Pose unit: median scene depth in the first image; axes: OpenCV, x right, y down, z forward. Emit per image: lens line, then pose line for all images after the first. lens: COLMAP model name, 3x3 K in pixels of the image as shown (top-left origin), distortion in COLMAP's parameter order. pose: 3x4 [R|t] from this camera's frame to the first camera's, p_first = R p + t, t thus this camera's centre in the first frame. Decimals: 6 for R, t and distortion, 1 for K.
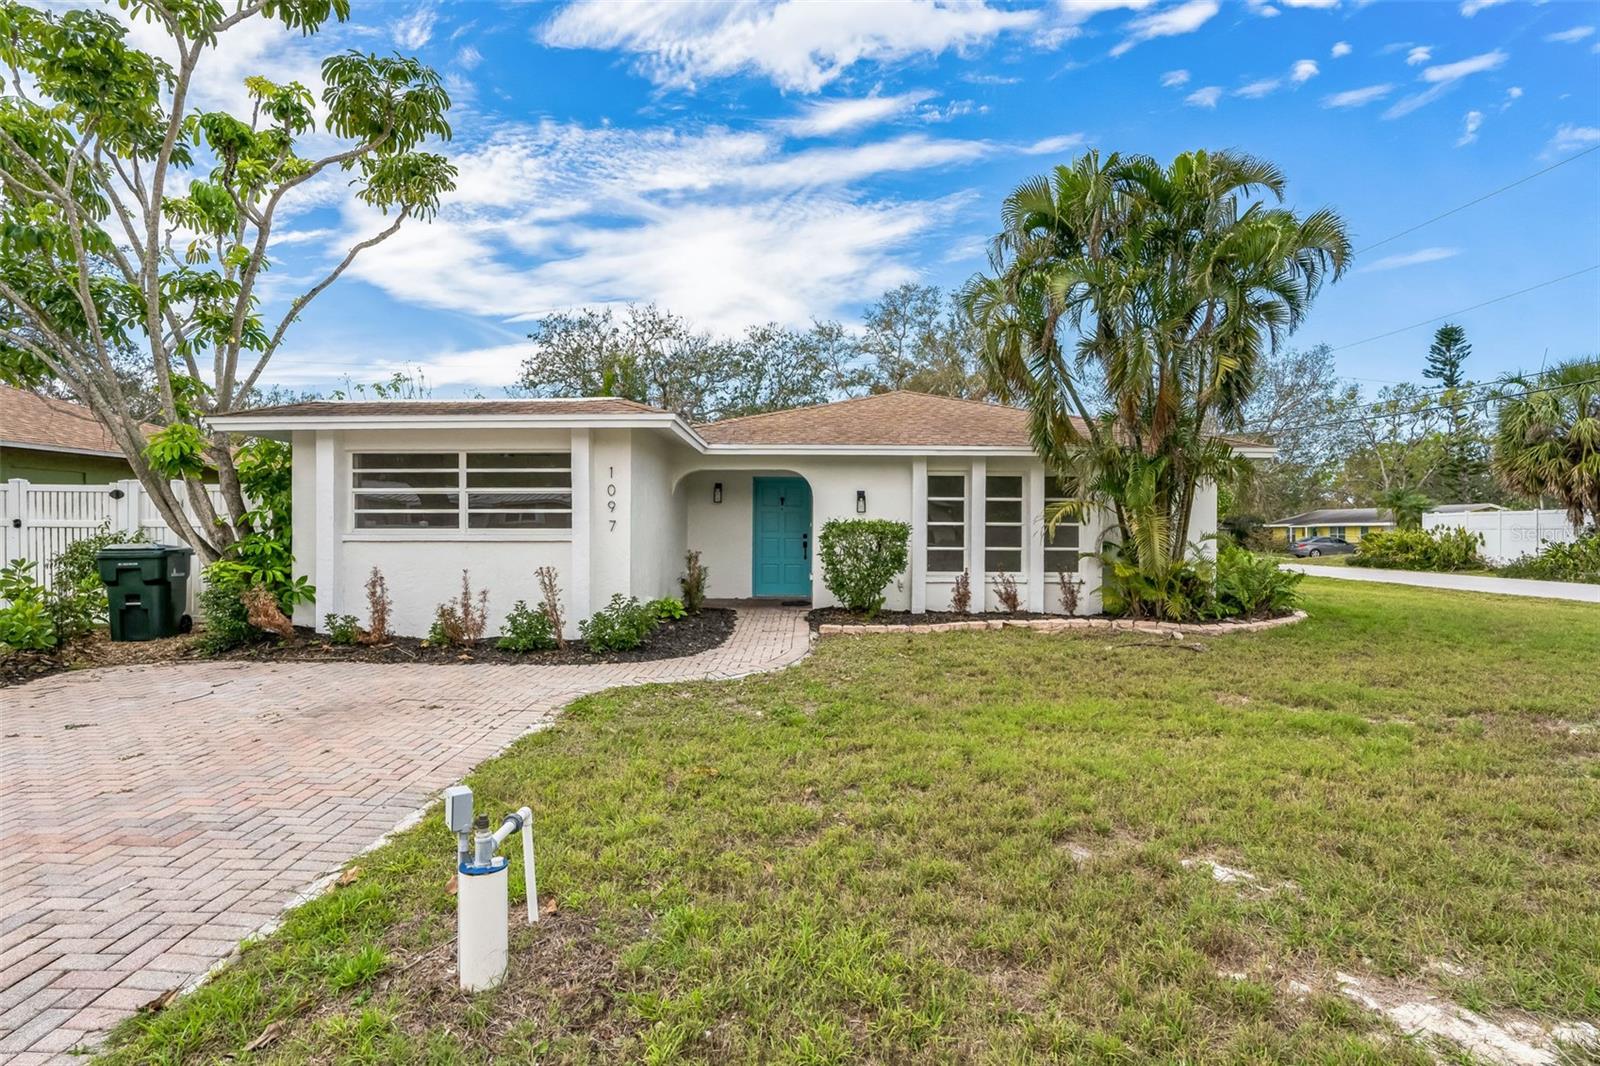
lens RADIAL K [[817.9, 0, 795.6], [0, 817.9, 540.9], [0, 0, 1]] dist [-0.018791, 0.005056]
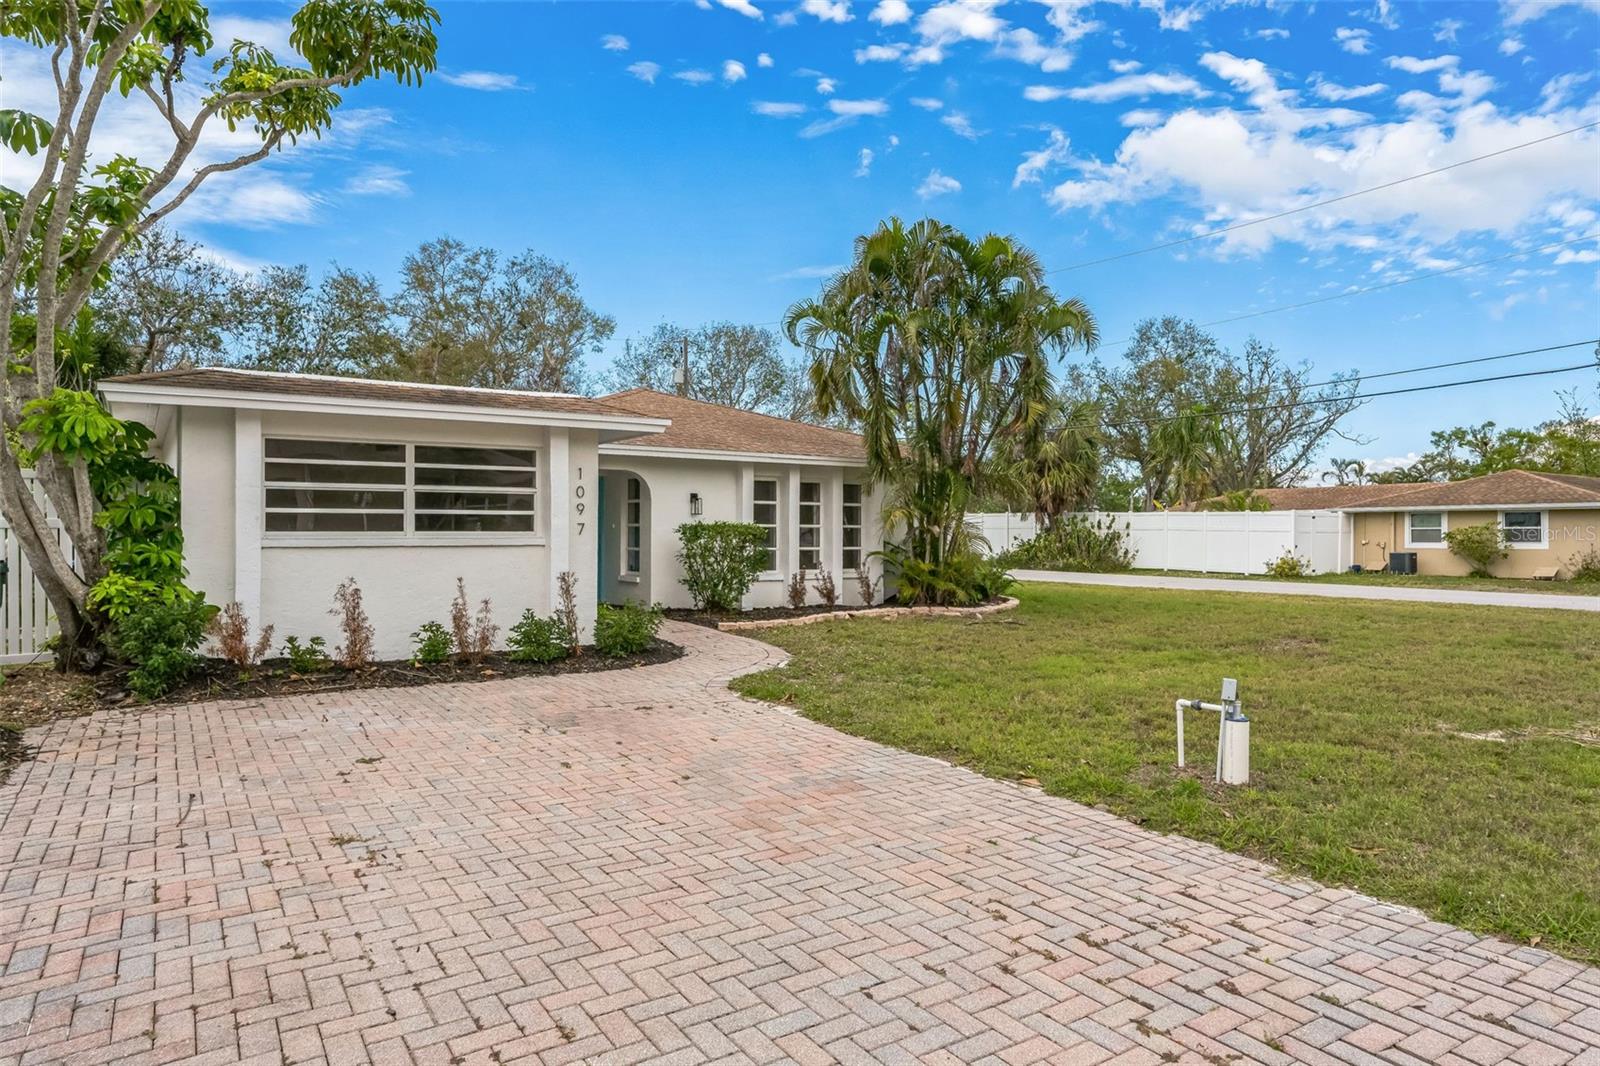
lens RADIAL K [[936.8, 0, 804.0], [0, 936.8, 517.5], [0, 0, 1]] dist [-0.026490, -0.000199]
pose [[0.830660, 0.008092, 0.556721, -0.477092], [0.004760, 0.999755, -0.021633, -0.005093], [-0.556759, 0.020620, 0.830418, -0.049271]]
